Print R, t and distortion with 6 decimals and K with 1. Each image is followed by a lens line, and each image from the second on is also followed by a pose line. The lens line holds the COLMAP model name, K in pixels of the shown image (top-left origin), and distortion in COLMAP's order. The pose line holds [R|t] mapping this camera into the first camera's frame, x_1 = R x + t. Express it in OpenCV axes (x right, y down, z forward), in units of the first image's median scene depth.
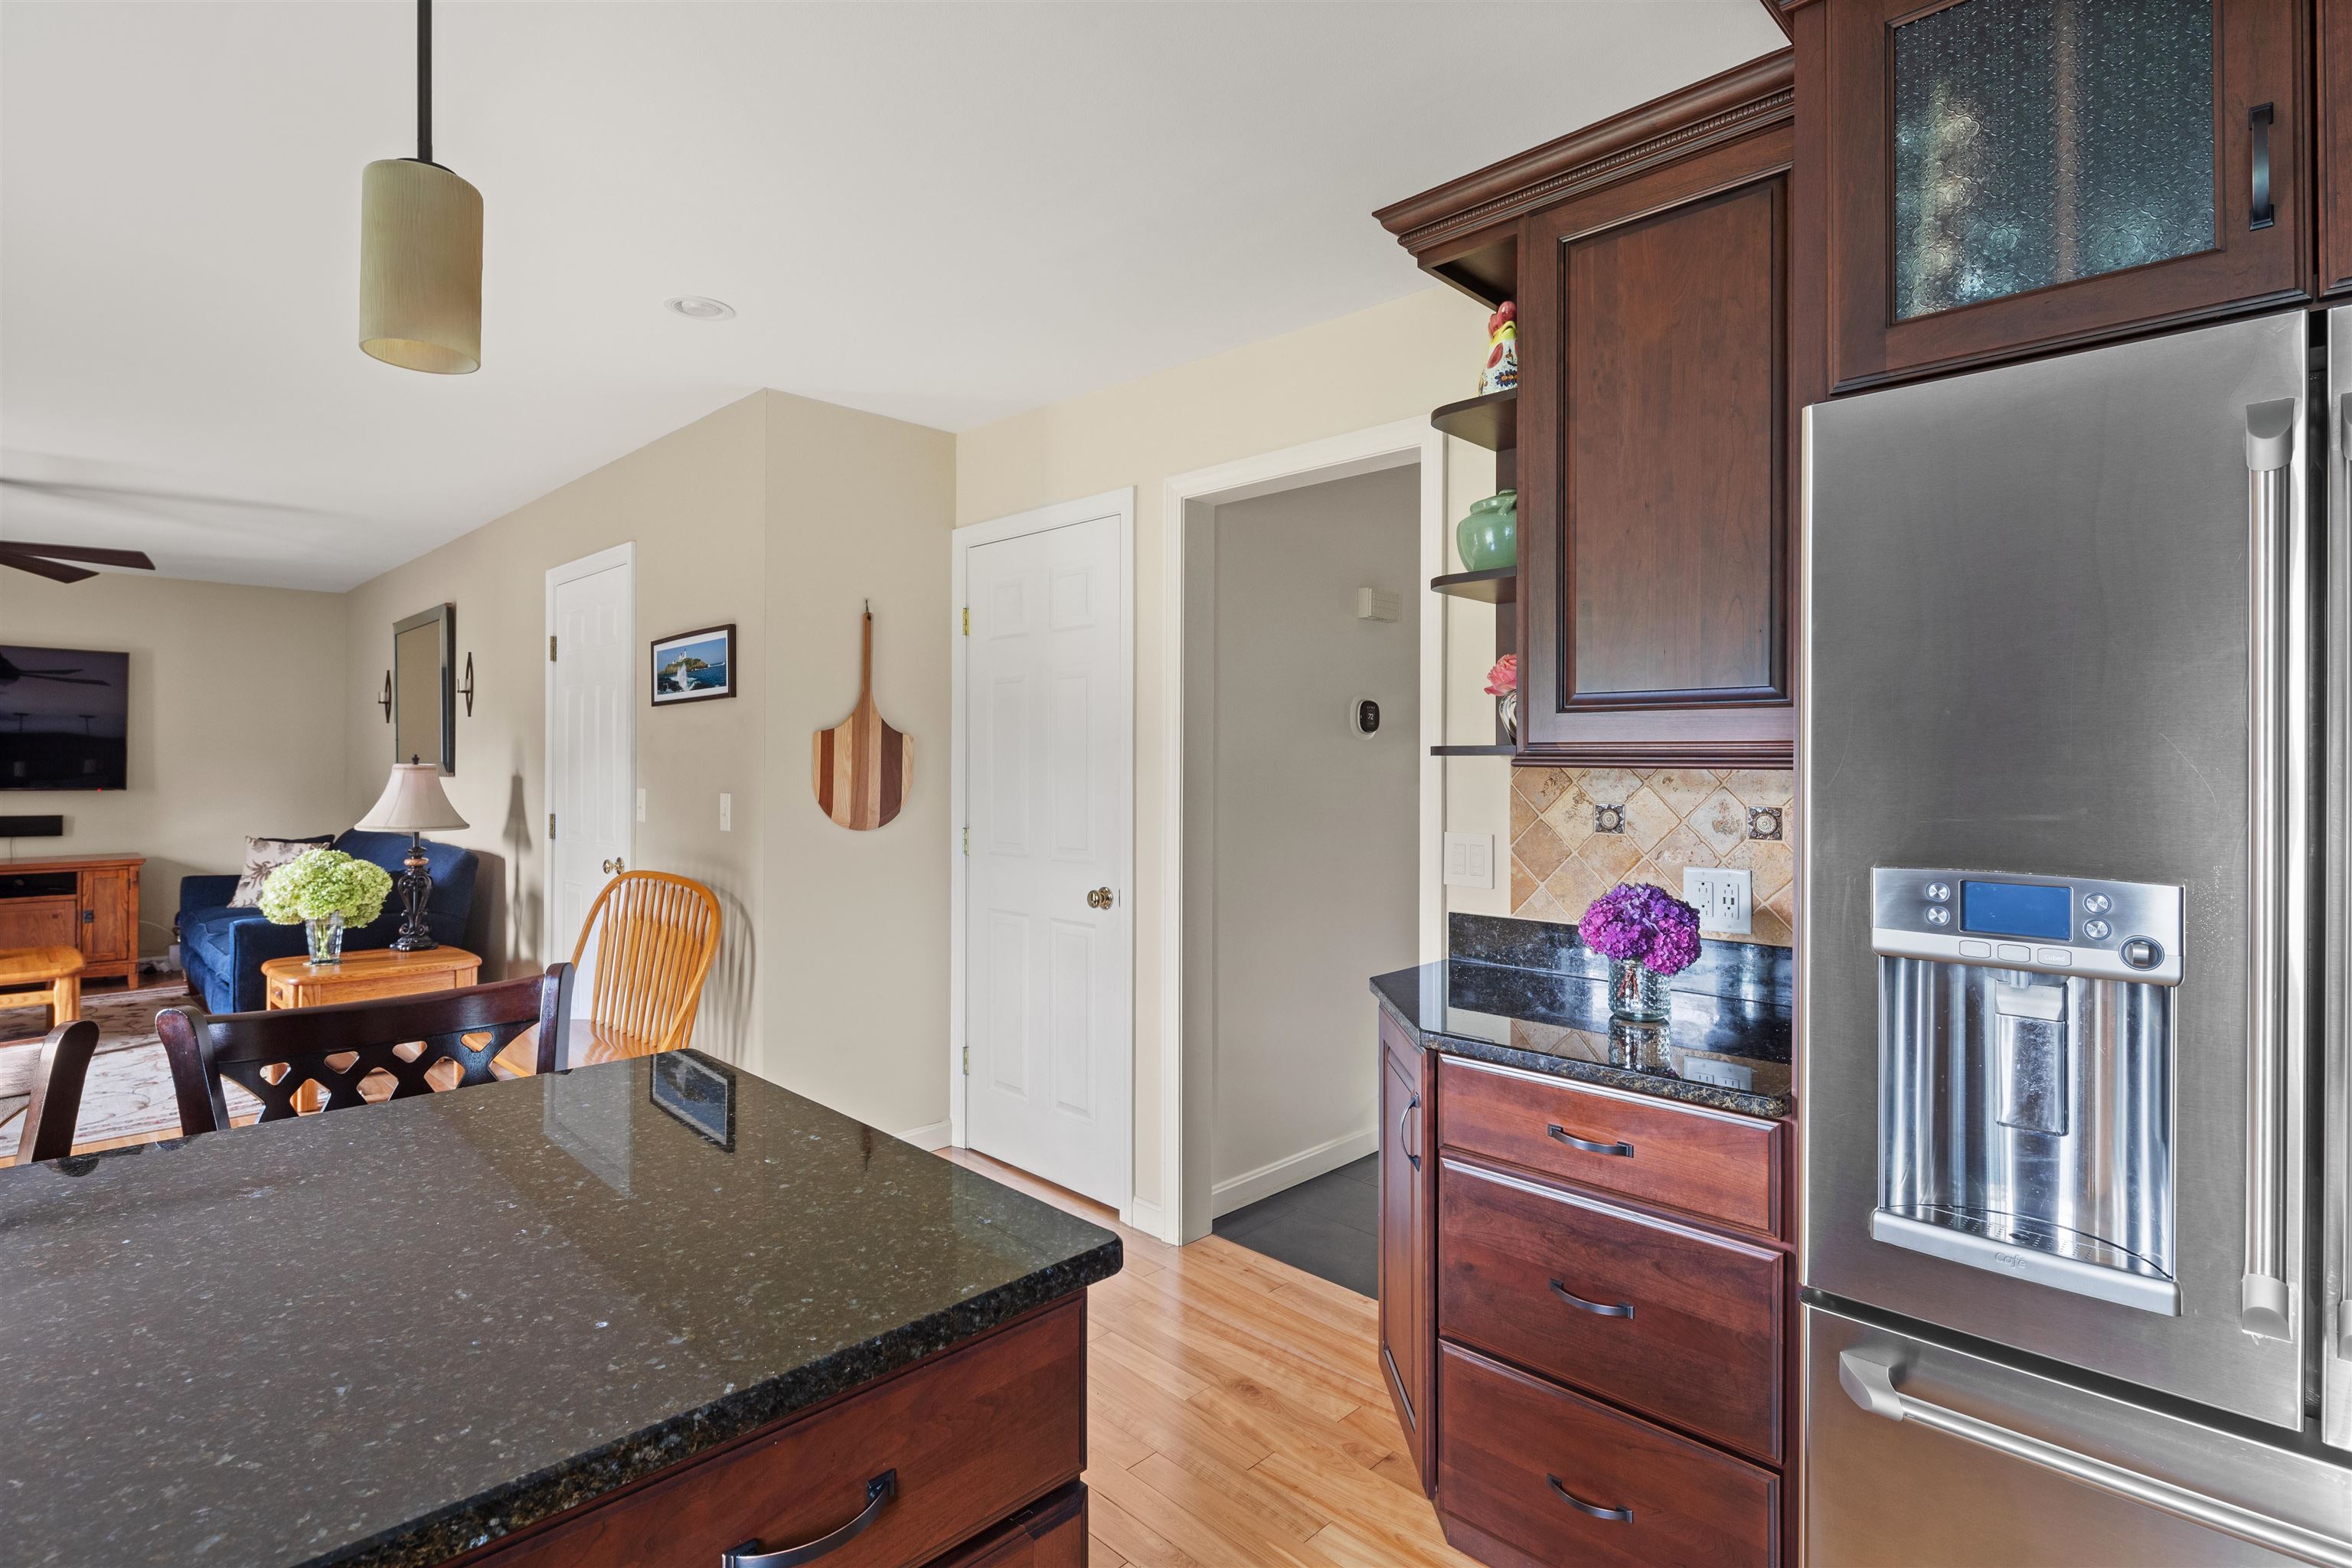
lens RADIAL K [[1158.9, 0, 1102.8], [0, 1158.9, 759.9], [0, 0, 1]] dist [0.082173, -0.038142]
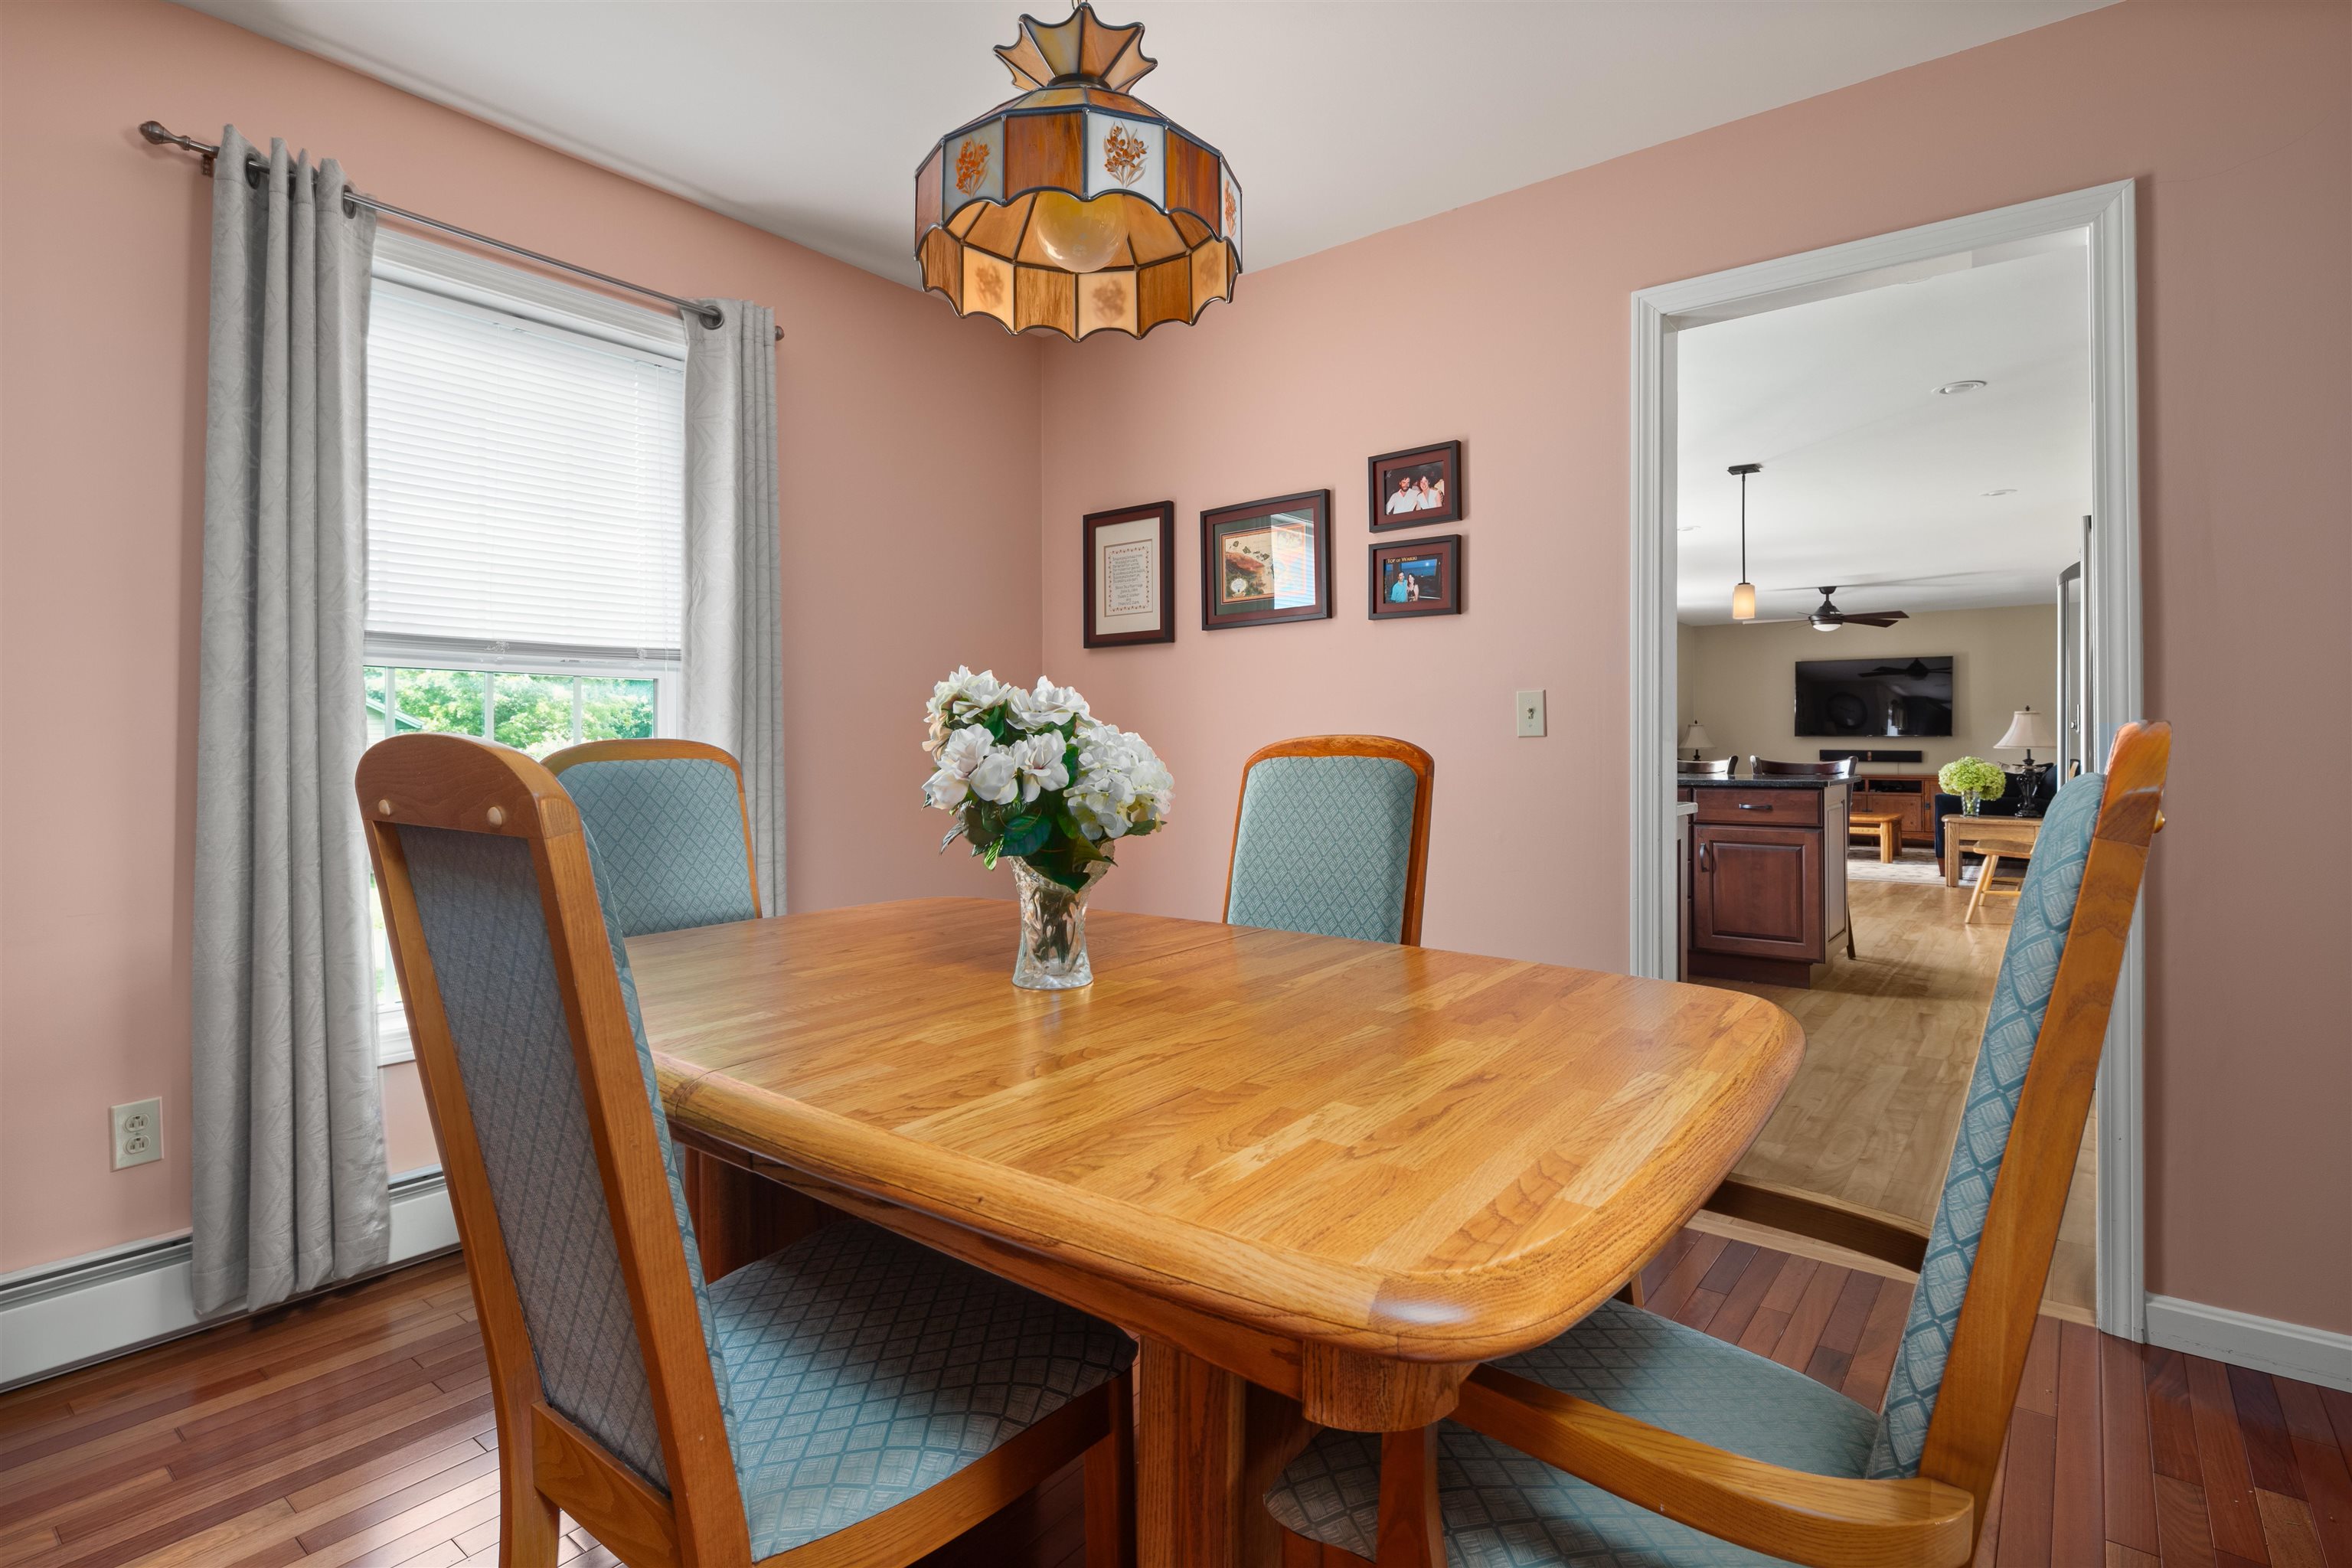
lens RADIAL K [[1143.5, 0, 1148.4], [0, 1143.5, 753.9], [0, 0, 1]] dist [-0.000590, -0.000270]
pose [[0.146944, 0.002331, -0.989142, 0.852996], [0.009519, 0.999948, 0.003770, 0.044832], [0.989099, -0.009969, 0.146914, -0.502257]]
